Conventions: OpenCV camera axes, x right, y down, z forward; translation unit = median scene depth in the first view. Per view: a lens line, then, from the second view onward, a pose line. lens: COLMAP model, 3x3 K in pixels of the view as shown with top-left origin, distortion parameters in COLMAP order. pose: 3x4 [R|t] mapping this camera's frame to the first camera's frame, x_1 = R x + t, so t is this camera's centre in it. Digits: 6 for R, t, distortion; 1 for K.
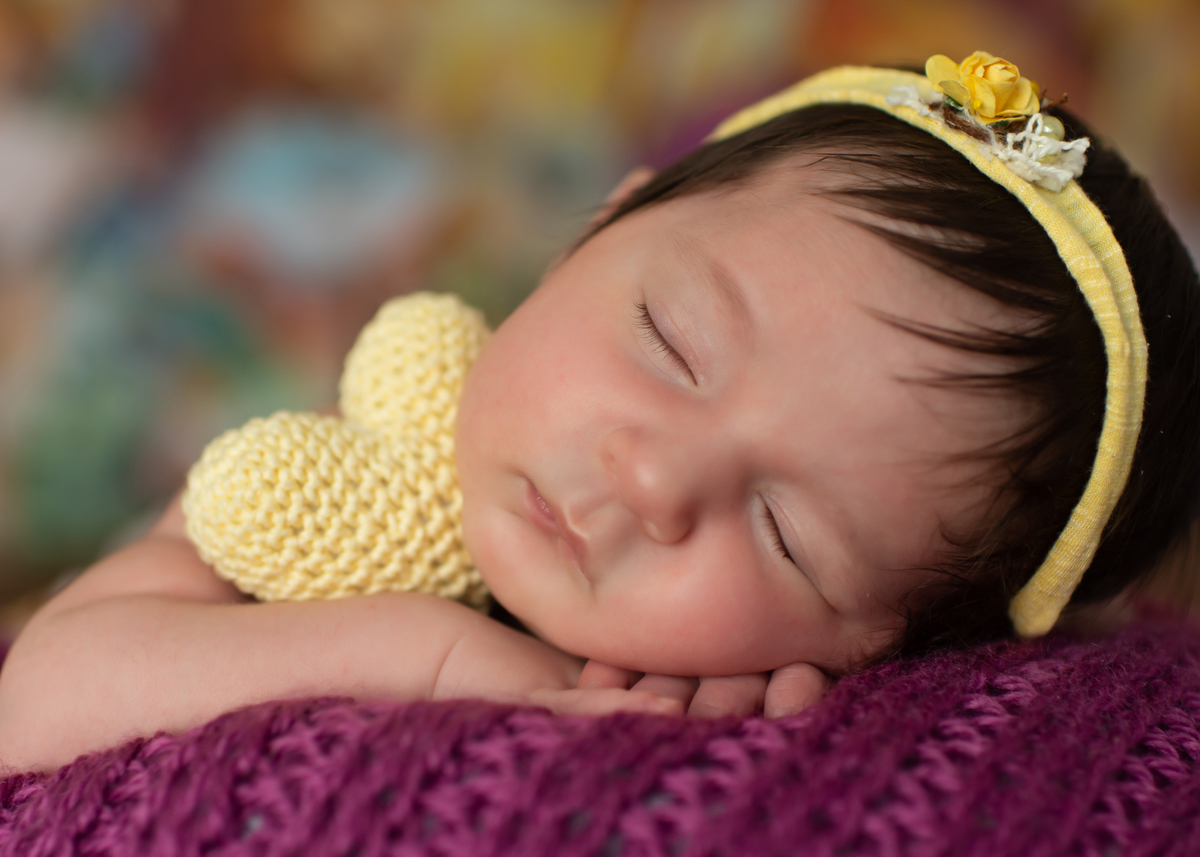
lens RADIAL K [[2053.0, 0, 600.0], [0, 2053.0, 428.5], [0, 0, 1]] dist [0.179516, -0.164846]
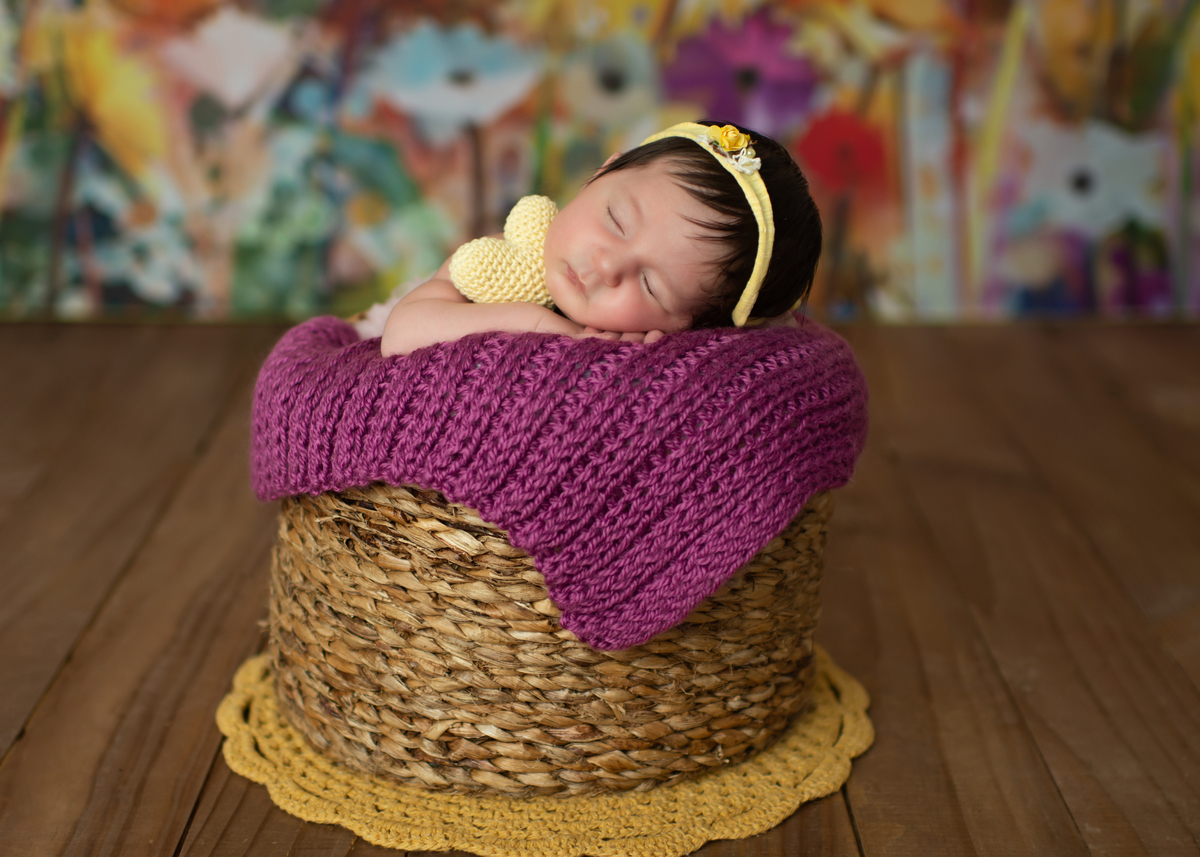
lens RADIAL K [[2053.0, 0, 600.0], [0, 2053.0, 428.5], [0, 0, 1]] dist [0.179516, -0.164846]
pose [[0.998117, 0.047895, -0.038333, 0.139708], [-0.044464, 0.995317, 0.085826, 0.003722], [0.042265, -0.083960, 0.995572, -2.041601]]
